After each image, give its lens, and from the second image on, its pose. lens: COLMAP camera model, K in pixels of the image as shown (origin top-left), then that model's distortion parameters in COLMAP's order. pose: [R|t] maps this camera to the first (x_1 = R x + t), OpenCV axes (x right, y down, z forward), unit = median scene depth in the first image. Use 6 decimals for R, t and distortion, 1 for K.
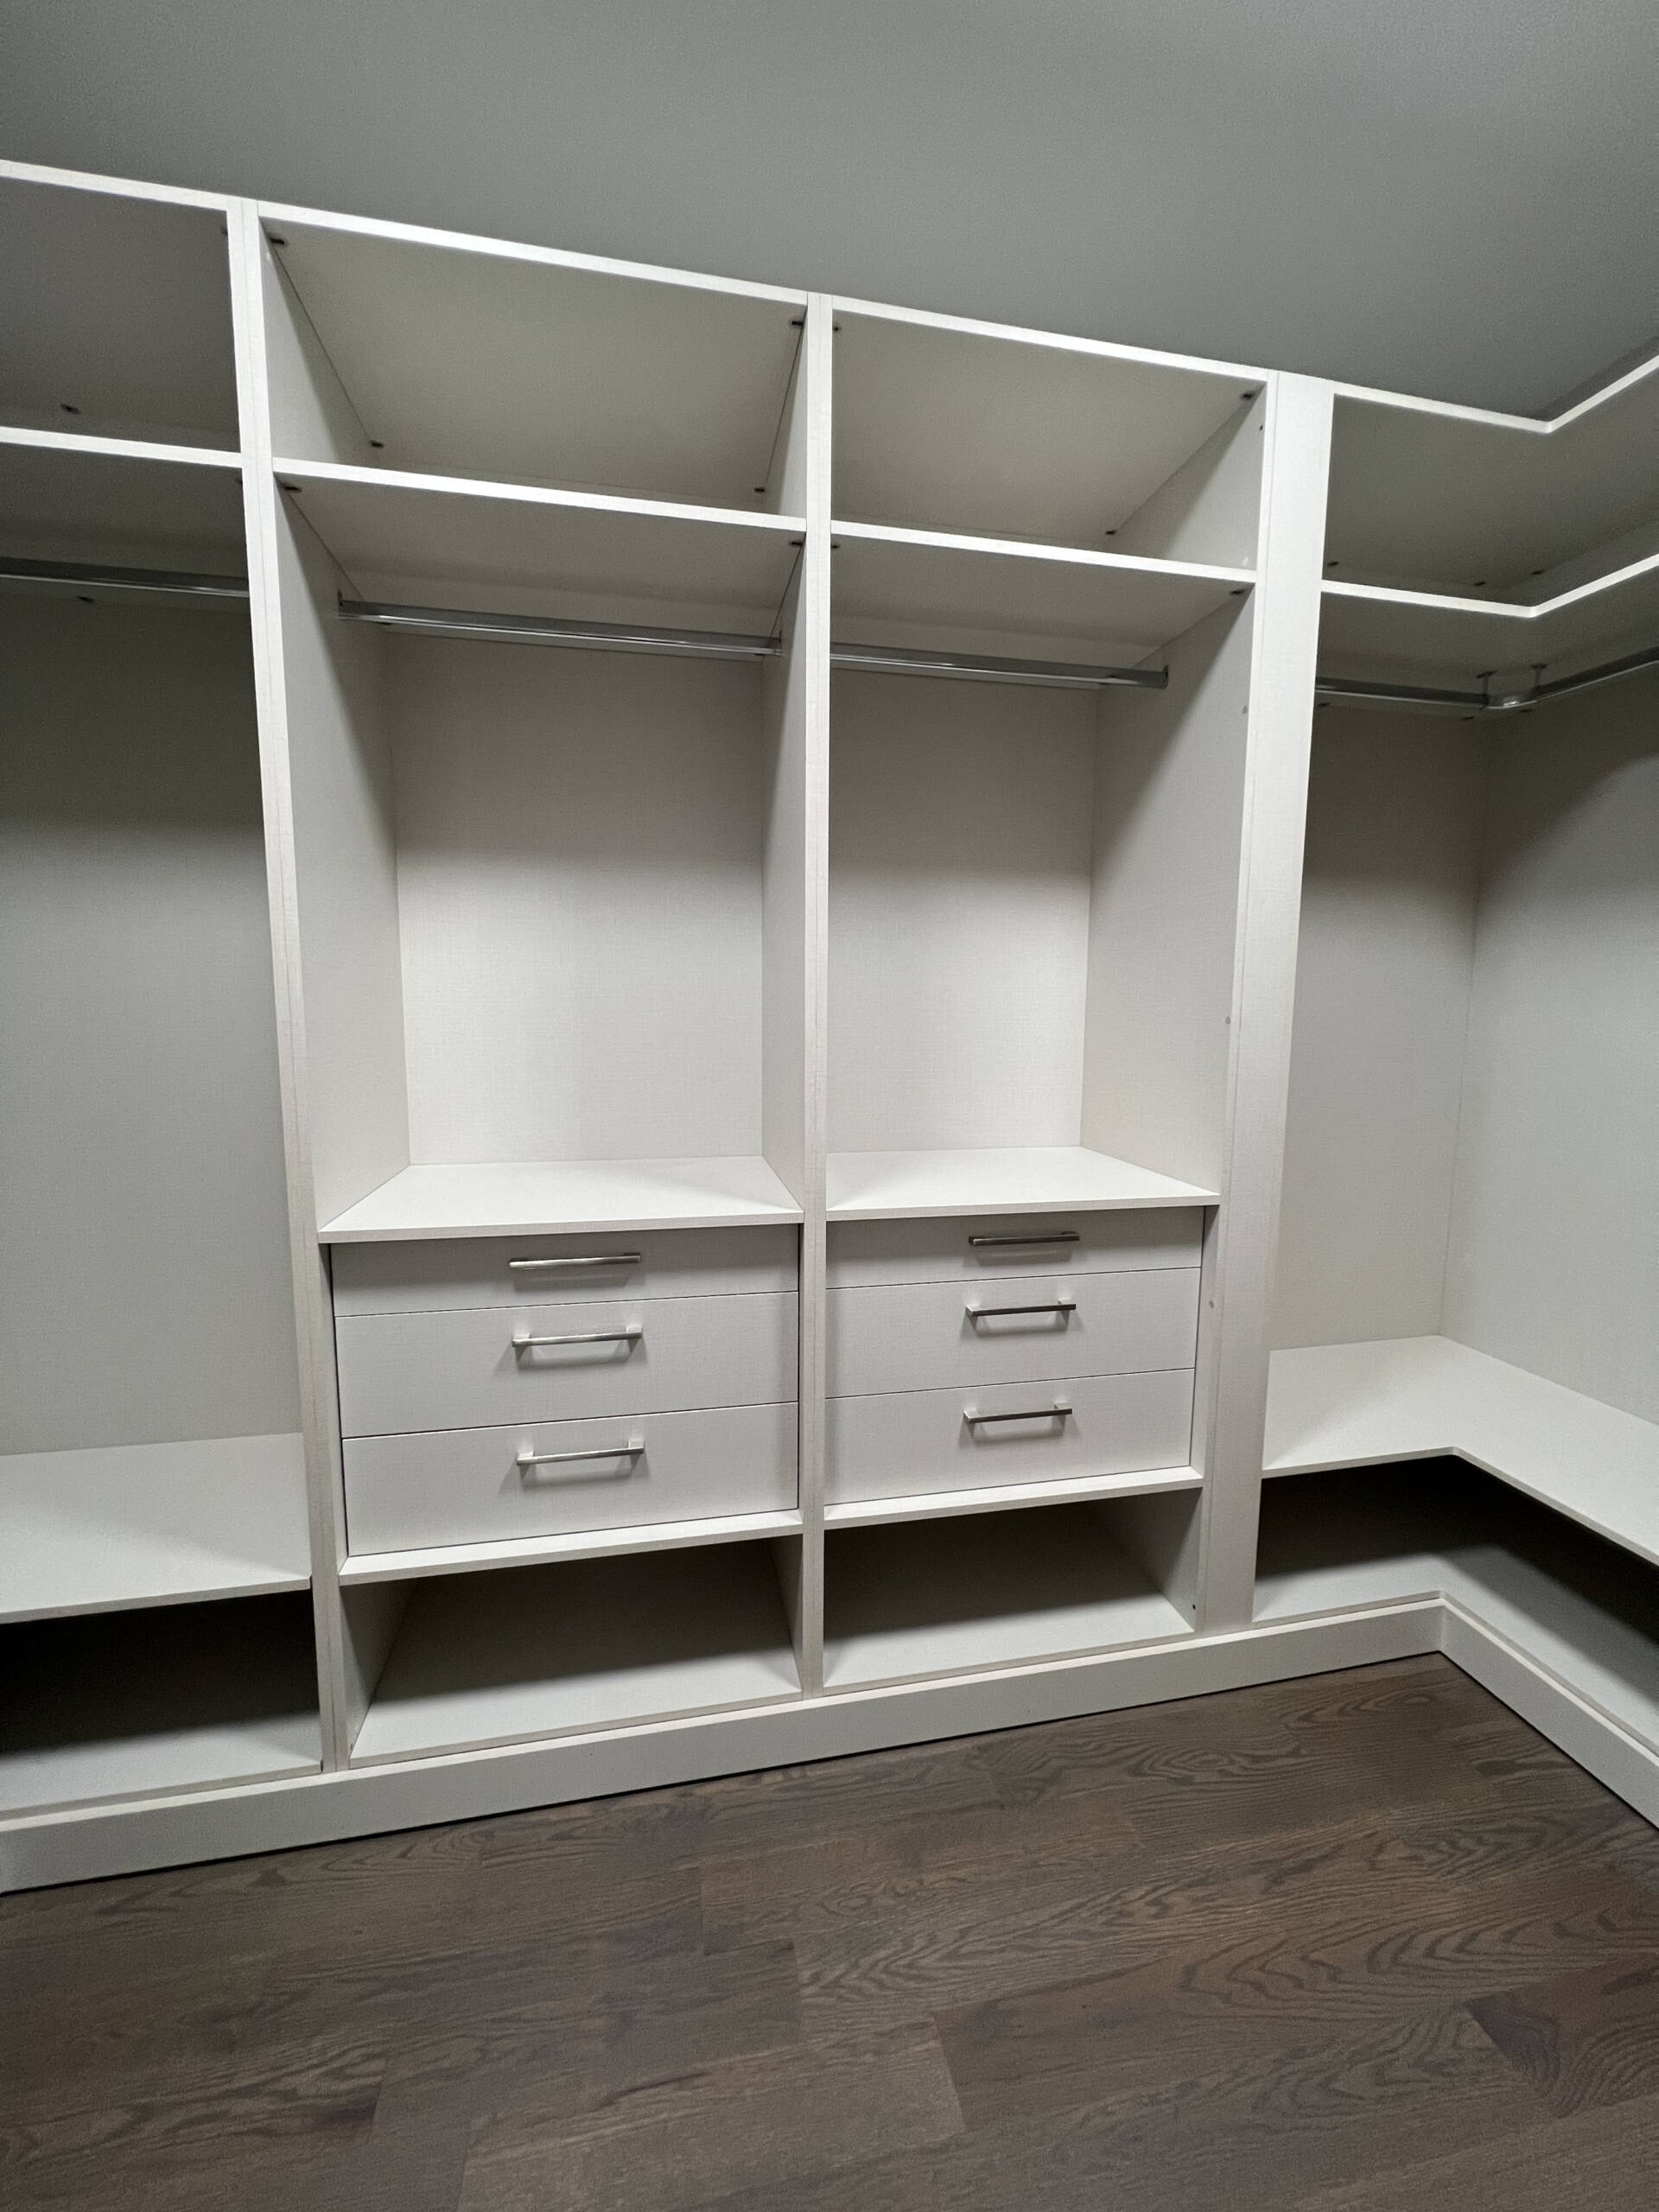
lens RADIAL K [[886.7, 0, 826.5], [0, 886.7, 1101.2], [0, 0, 1]] dist [-0.003109, 0.001266]
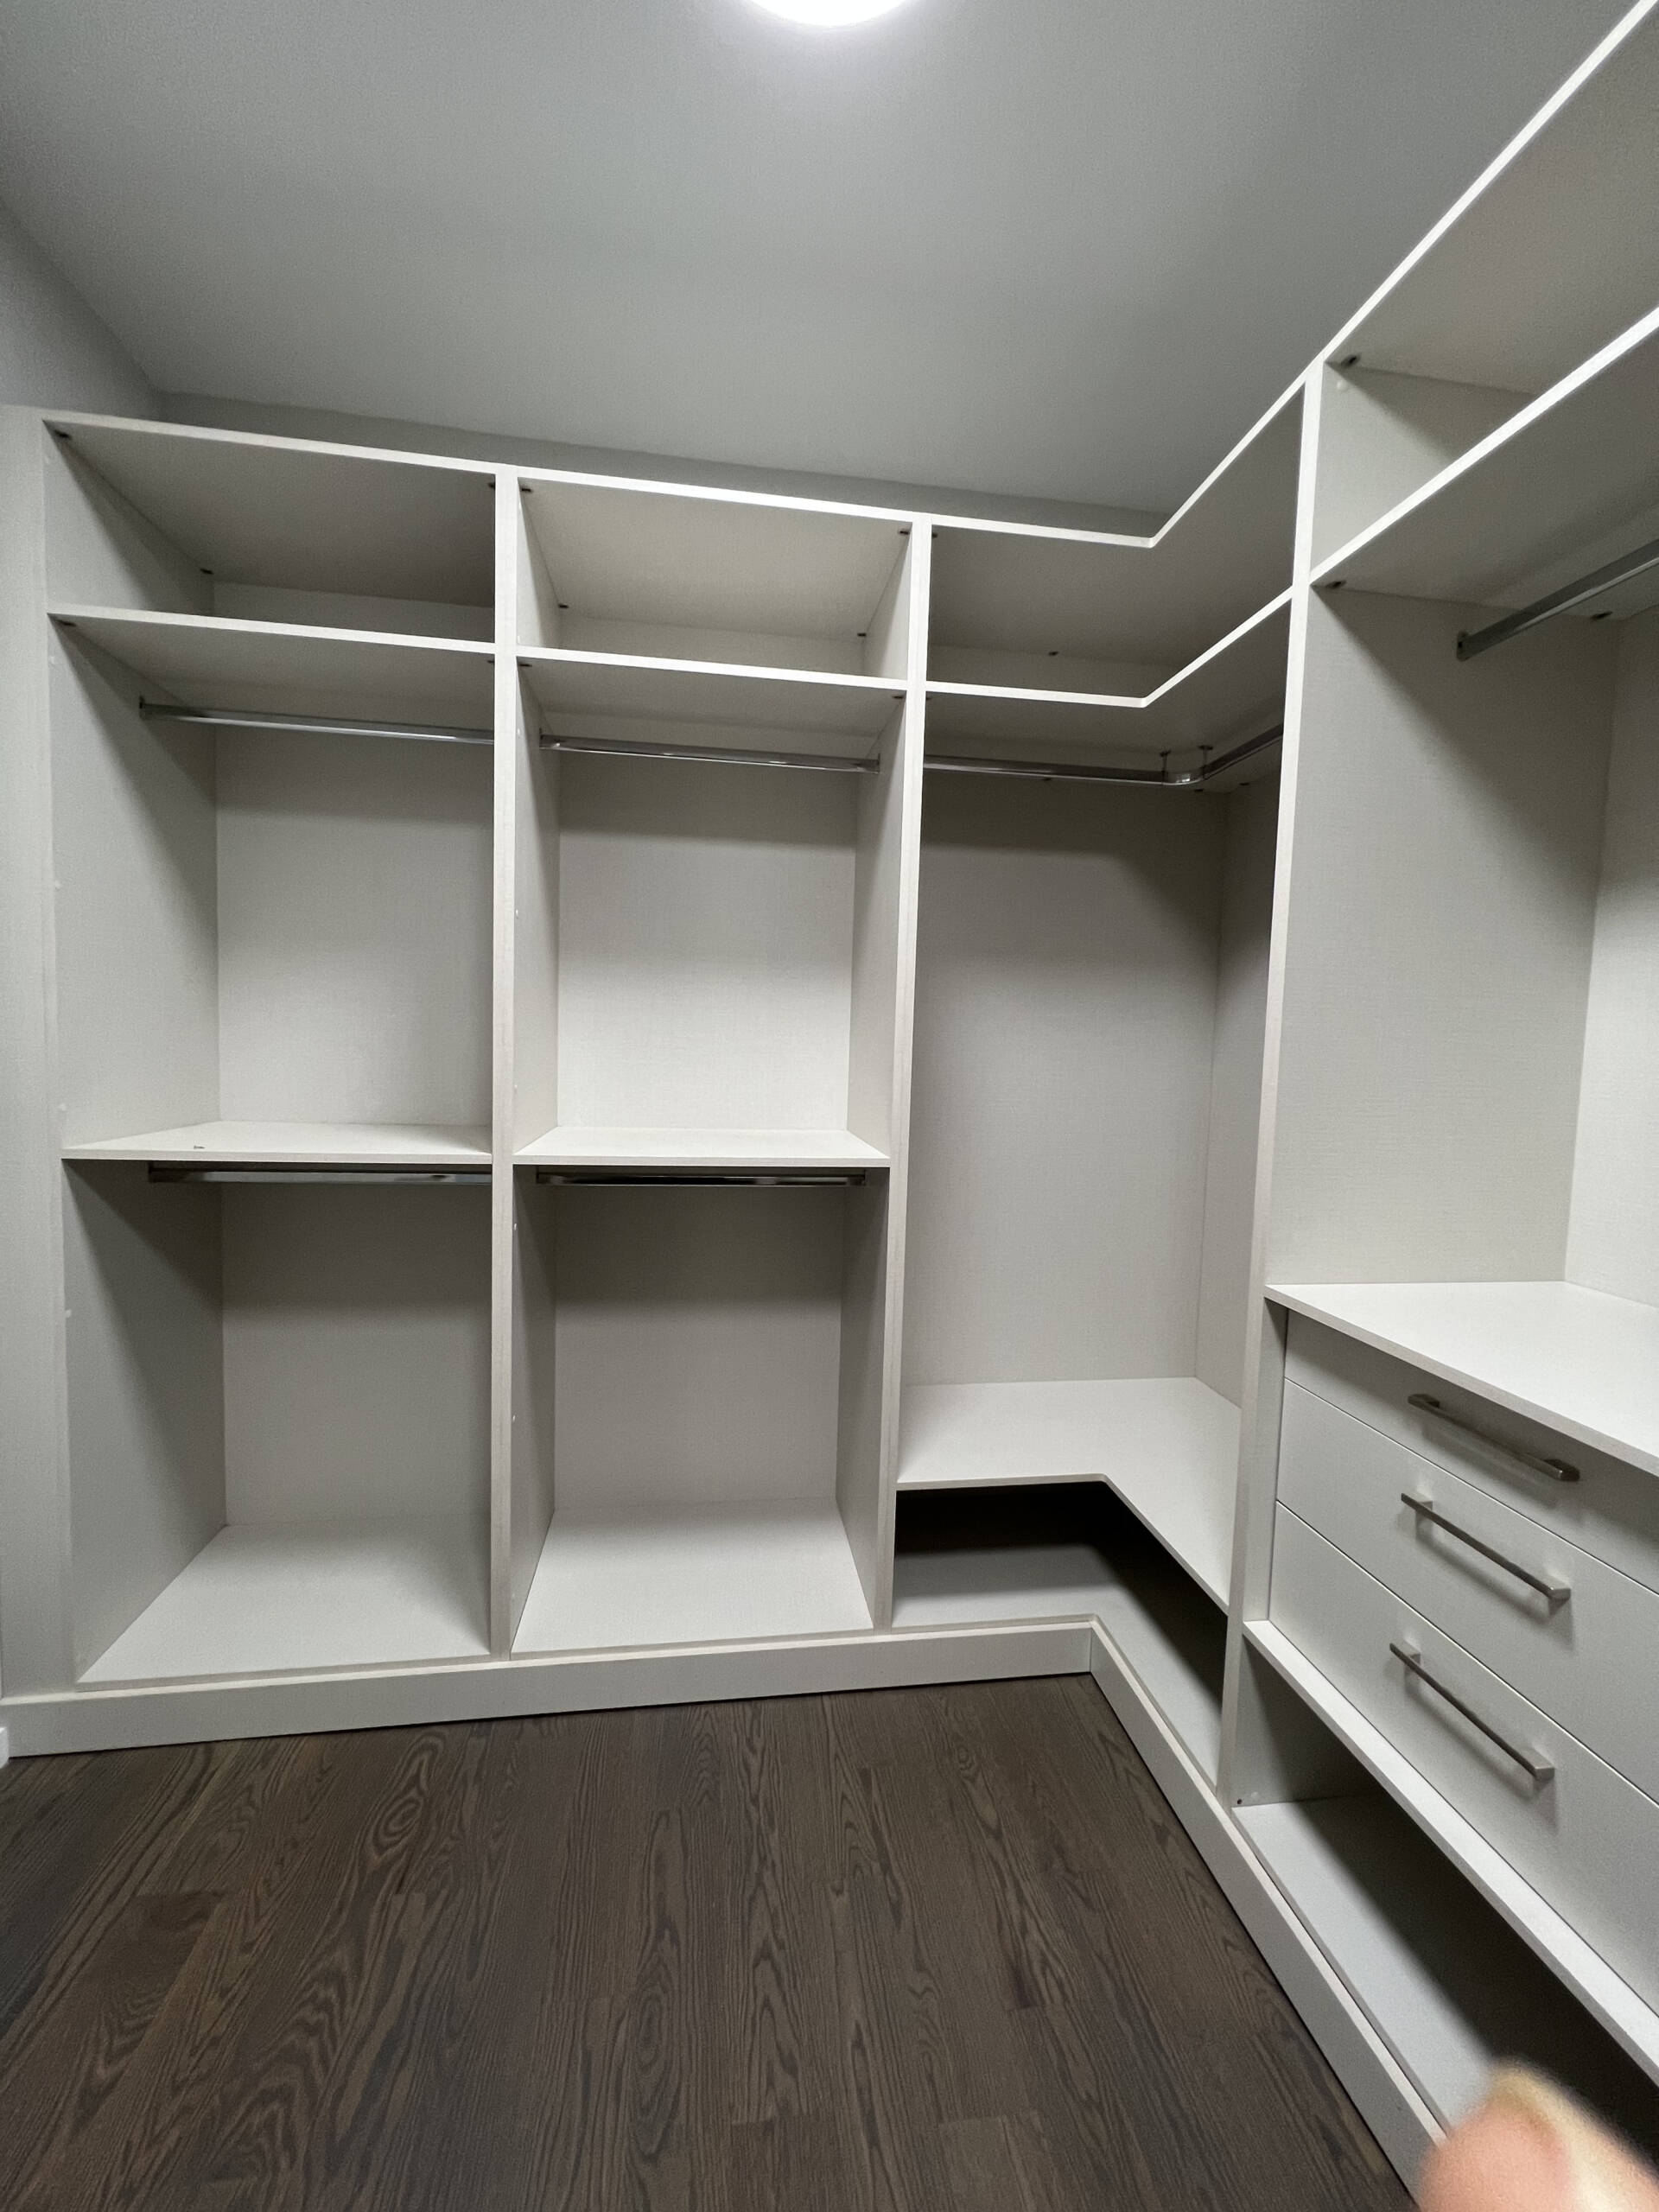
lens RADIAL K [[886.7, 0, 826.5], [0, 886.7, 1101.2], [0, 0, 1]] dist [-0.003109, 0.001266]
pose [[-0.056339, 0.056094, -0.996835, 0.273984], [-0.143327, 0.987625, 0.063676, -0.033566], [0.988071, 0.146460, -0.047602, 0.284754]]
